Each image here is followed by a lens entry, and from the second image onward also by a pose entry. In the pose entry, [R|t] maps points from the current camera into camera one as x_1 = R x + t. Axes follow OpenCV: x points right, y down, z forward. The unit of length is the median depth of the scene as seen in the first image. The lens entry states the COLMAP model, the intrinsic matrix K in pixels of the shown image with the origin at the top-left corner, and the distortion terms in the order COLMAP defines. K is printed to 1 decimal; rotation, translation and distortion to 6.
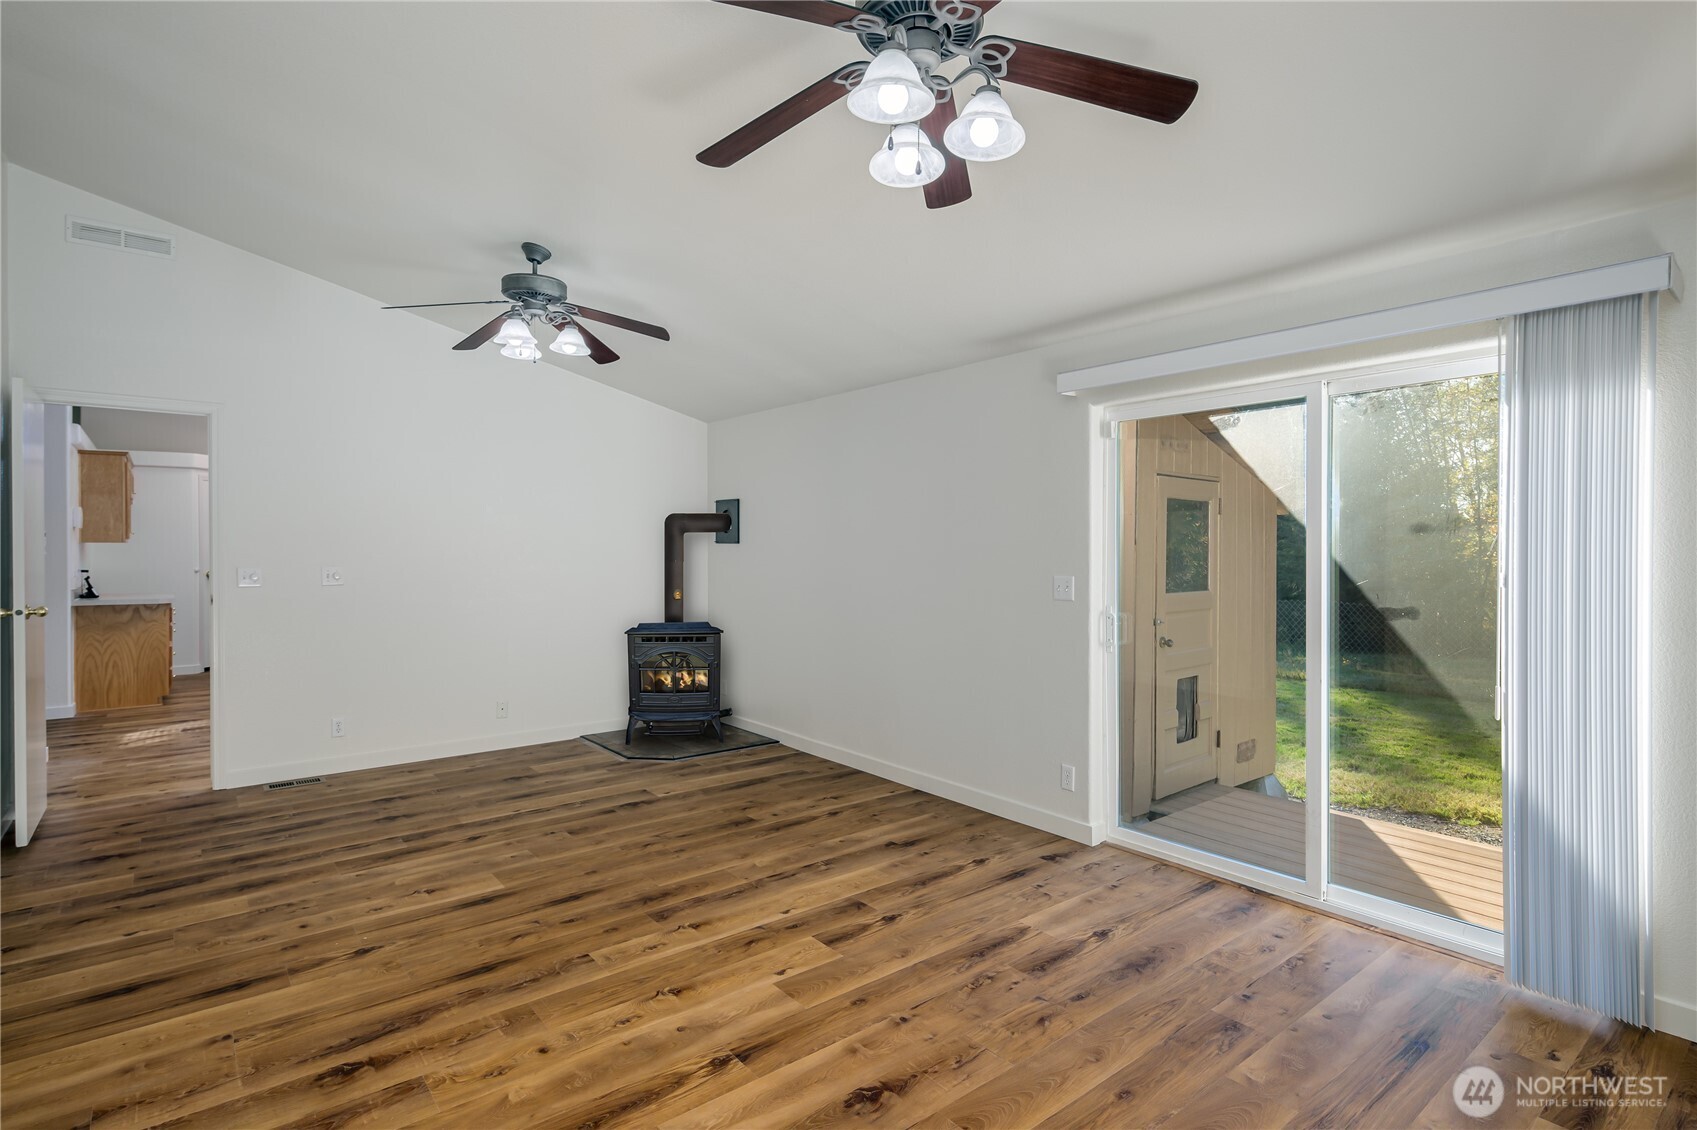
lens RADIAL K [[826.0, 0, 841.2], [0, 826.0, 553.9], [0, 0, 1]] dist [-0.001538, -0.004584]
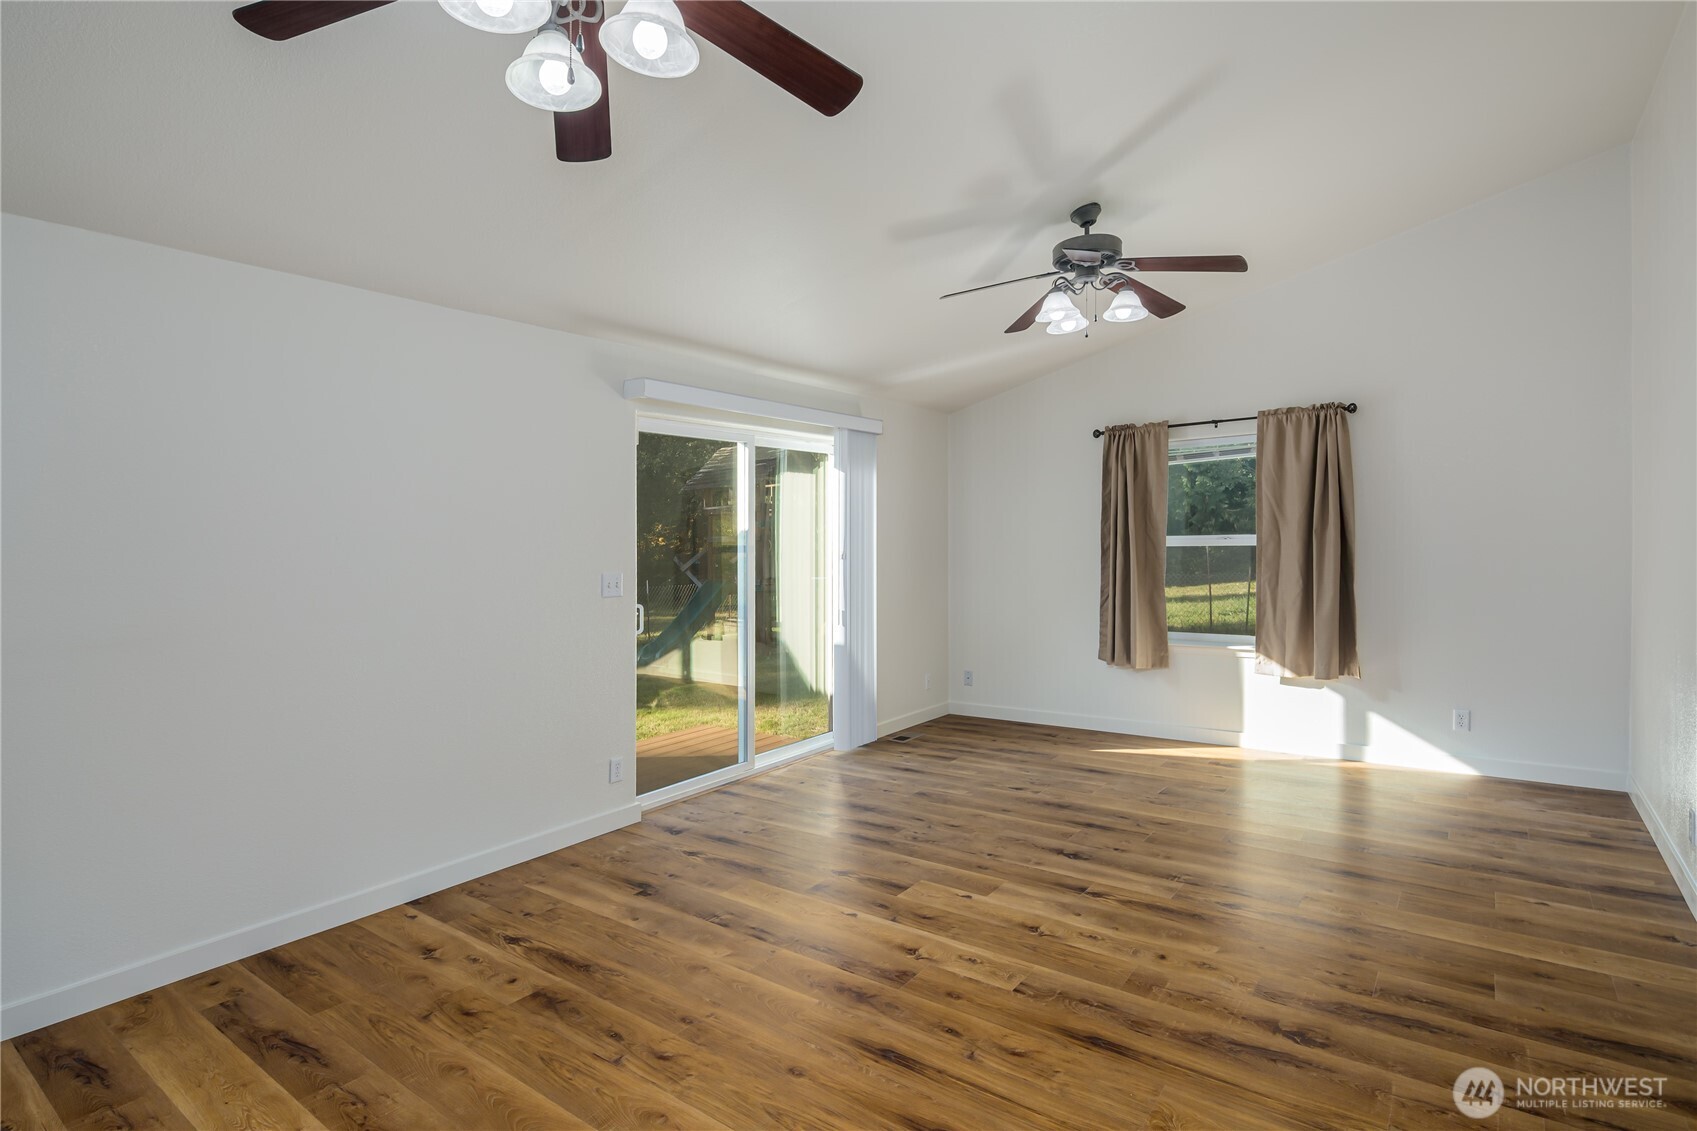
lens RADIAL K [[826.0, 0, 845.2], [0, 826.0, 558.9], [0, 0, 1]] dist [-0.001538, -0.004584]
pose [[-0.230388, -0.018968, 0.972914, -1.120407], [0.029452, 0.999216, 0.026455, -0.014716], [-0.972653, 0.034749, -0.229649, 1.354512]]
